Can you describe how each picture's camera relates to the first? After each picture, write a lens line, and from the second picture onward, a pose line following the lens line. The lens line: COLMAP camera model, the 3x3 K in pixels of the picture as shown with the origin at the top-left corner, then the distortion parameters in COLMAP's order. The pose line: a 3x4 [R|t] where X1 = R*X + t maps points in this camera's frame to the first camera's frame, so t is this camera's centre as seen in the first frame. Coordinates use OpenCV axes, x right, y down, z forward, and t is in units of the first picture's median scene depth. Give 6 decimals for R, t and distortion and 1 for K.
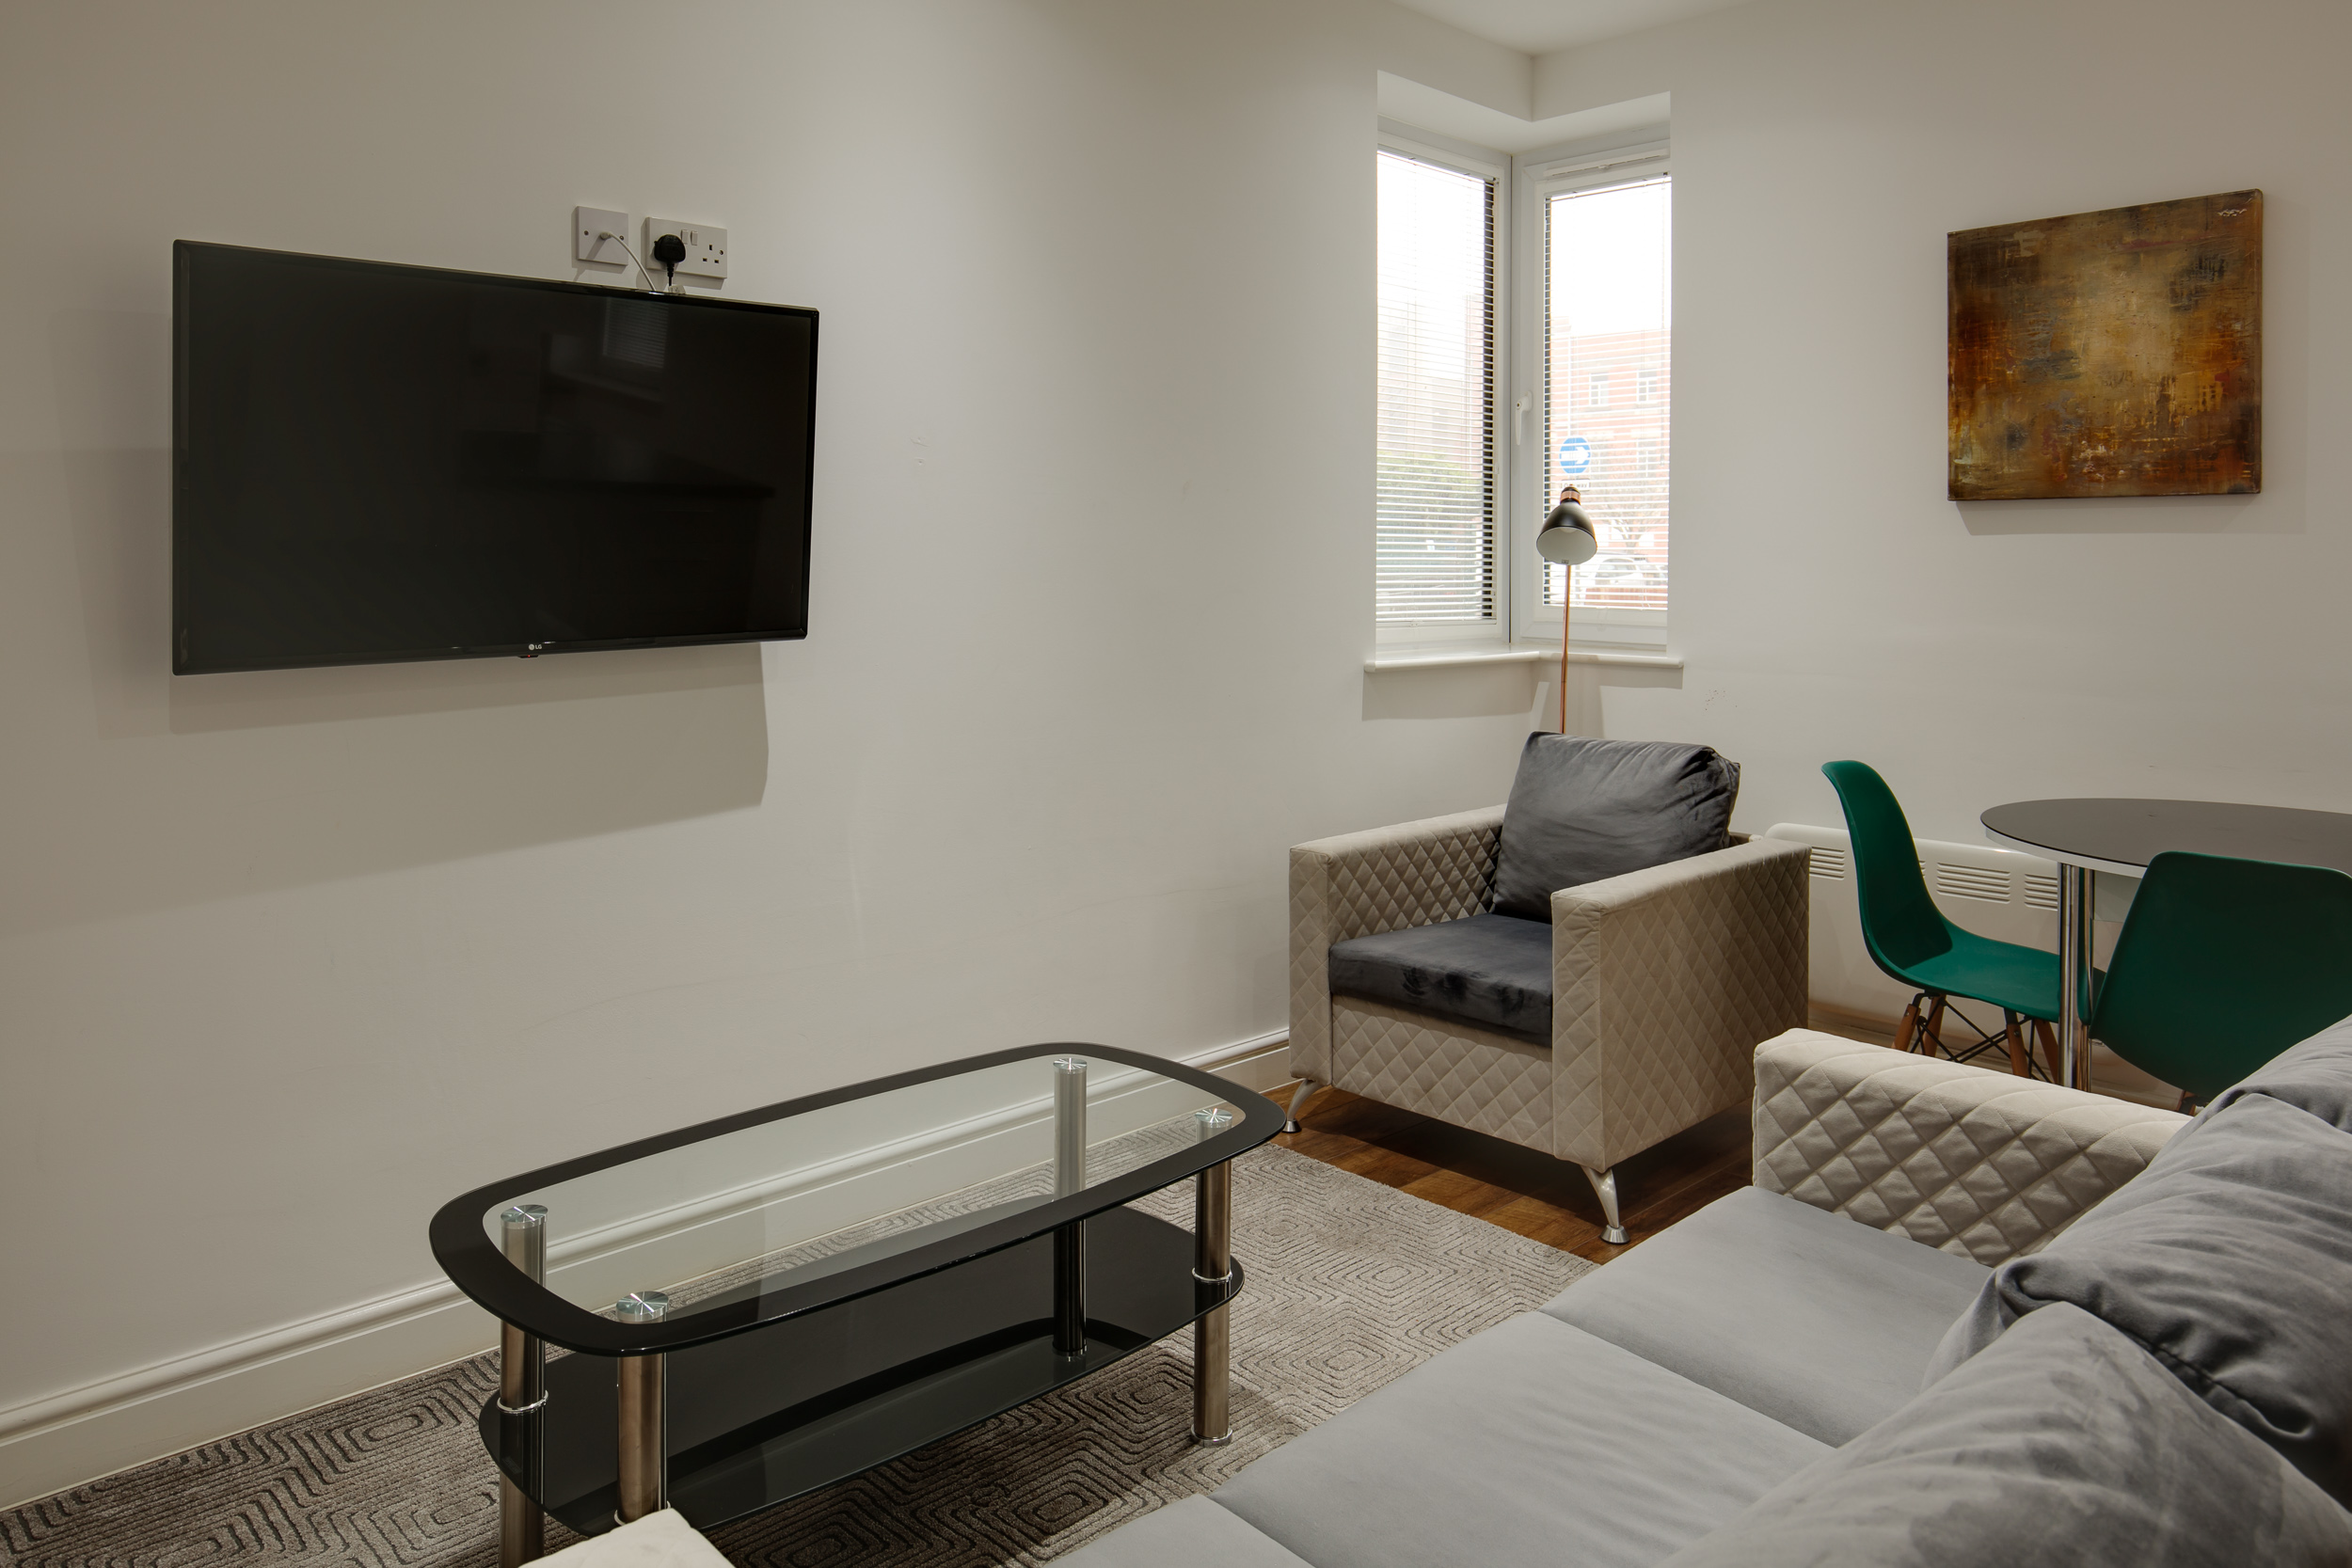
lens RADIAL K [[1724.7, 0, 1121.5], [0, 1724.7, 561.4], [0, 0, 1]] dist [0.010780, -0.002190]
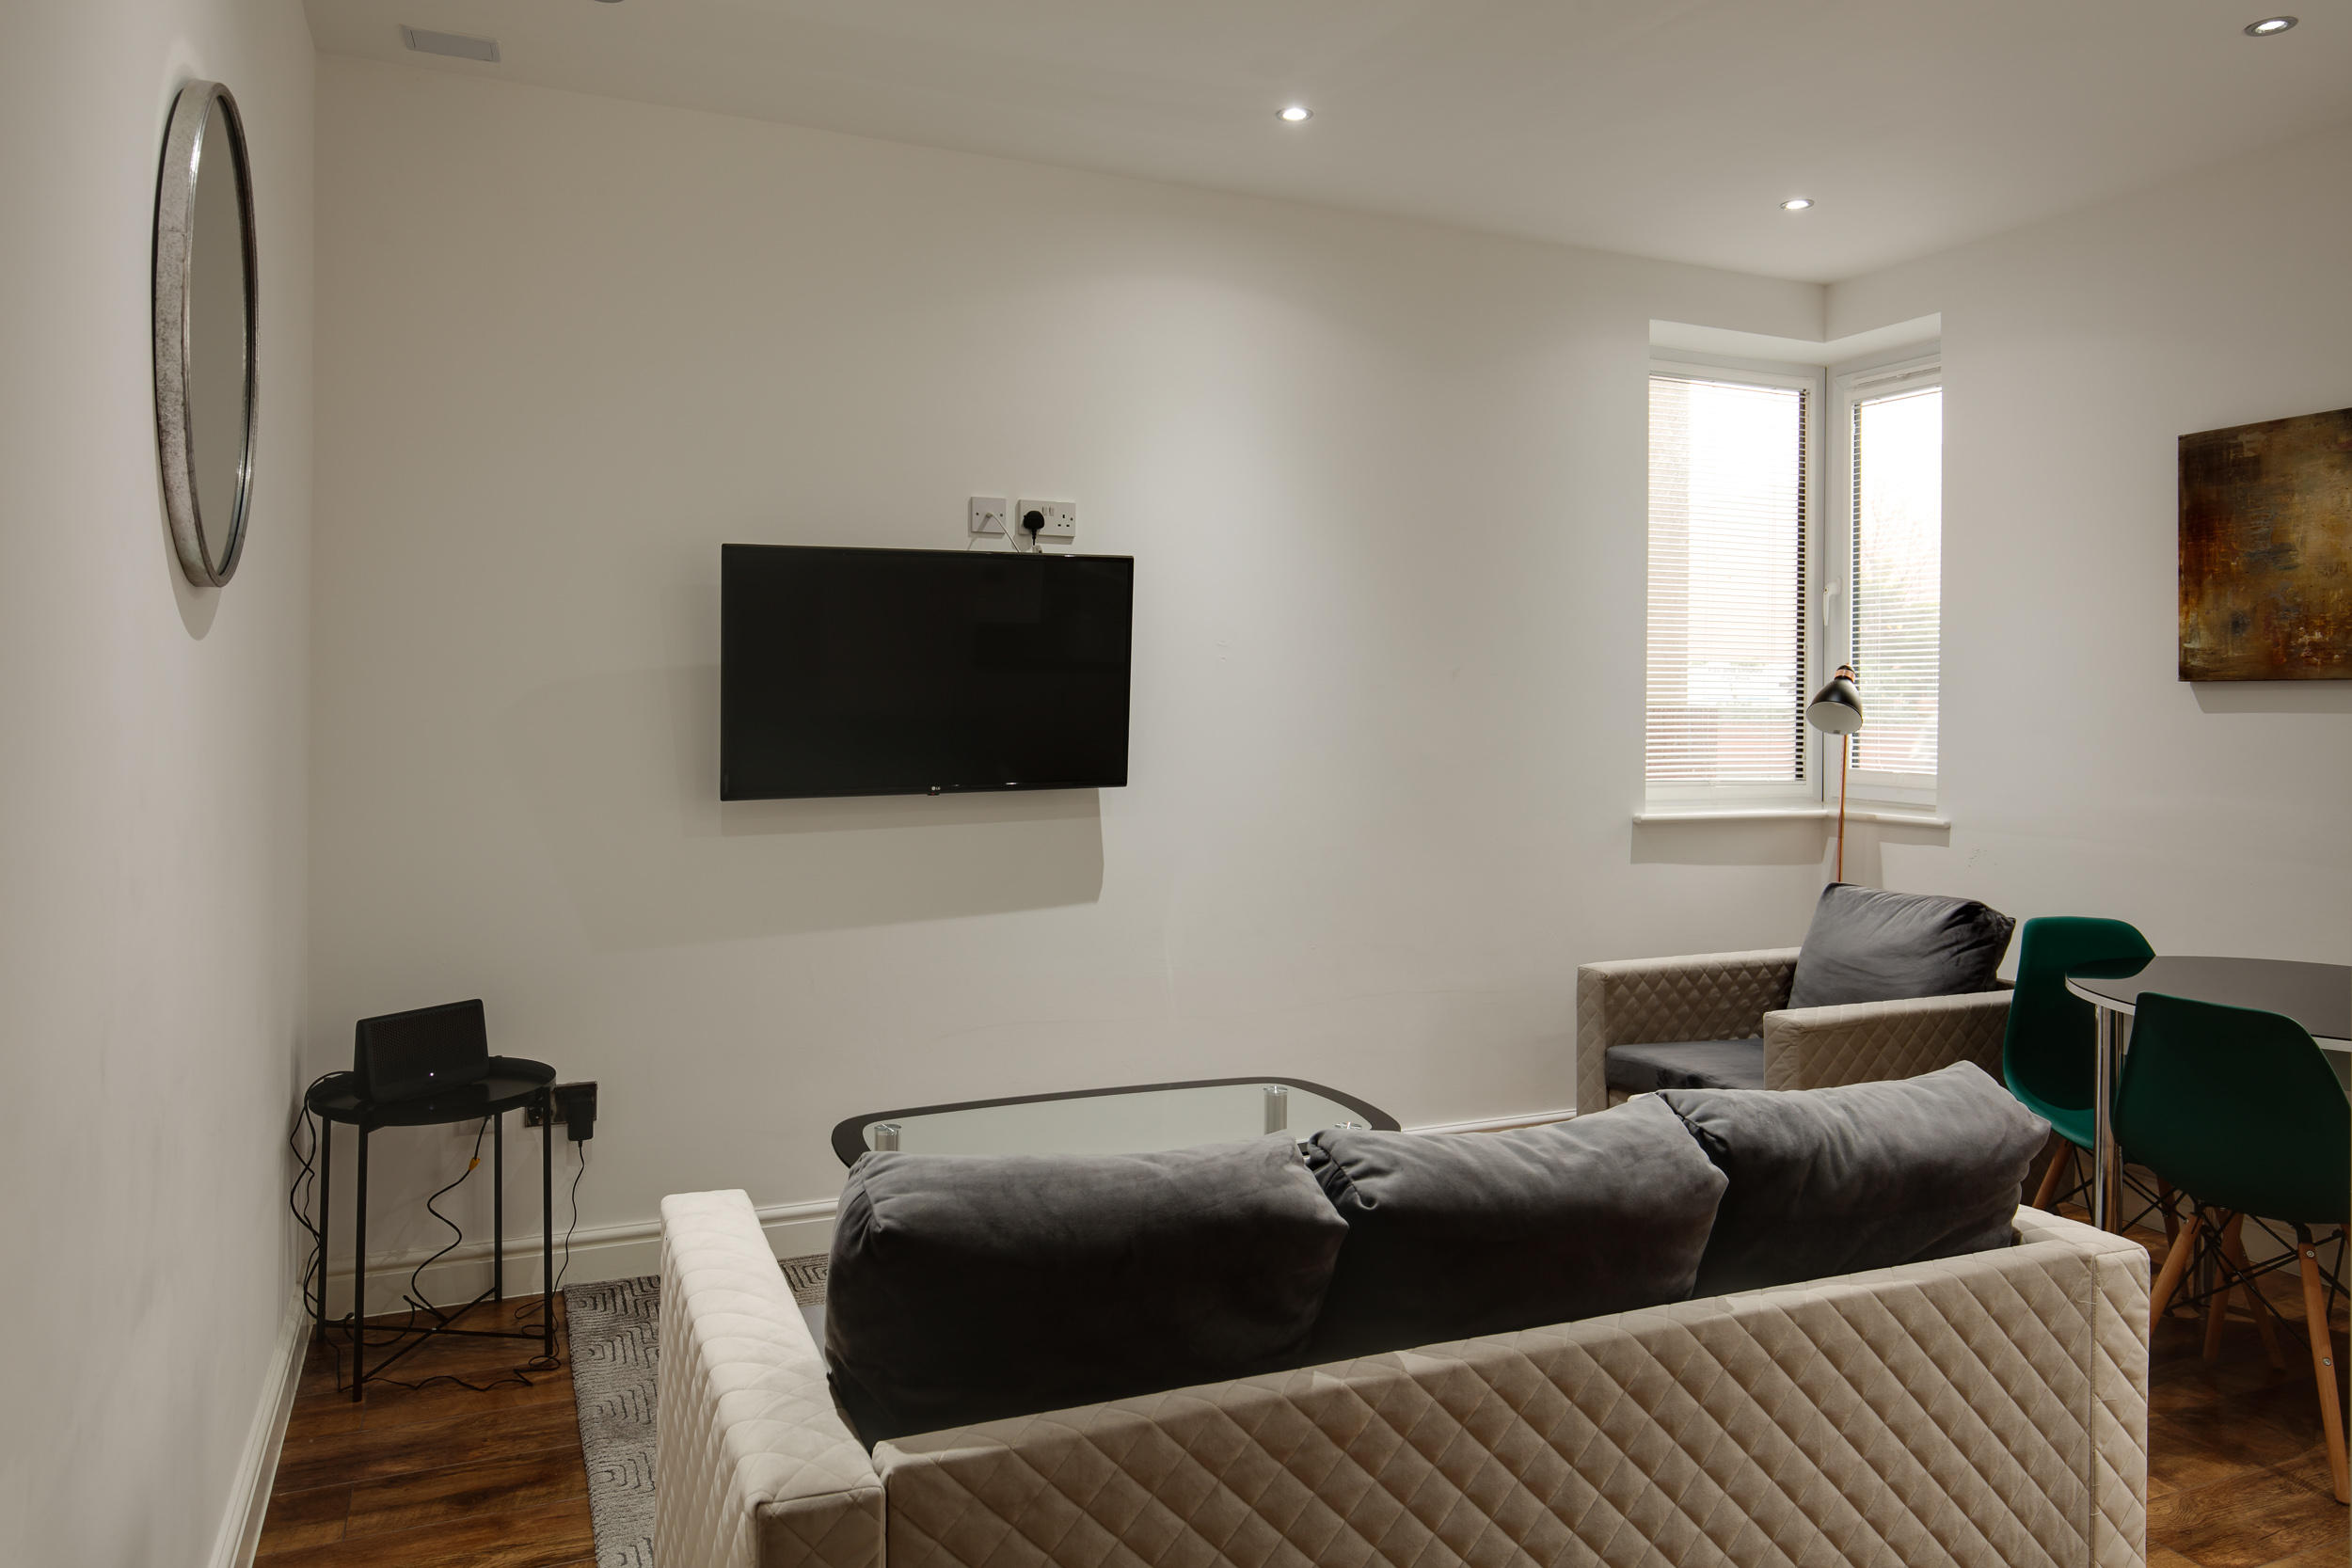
lens RADIAL K [[1584.0, 0, 1081.3], [0, 1584.0, 703.3], [0, 0, 1]] dist [0.006326, 0.002108]
pose [[0.935322, 0.003133, -0.353784, 0.195591], [-0.004519, 0.999985, -0.003090, -0.015787], [0.353769, 0.004489, 0.935322, -0.191799]]
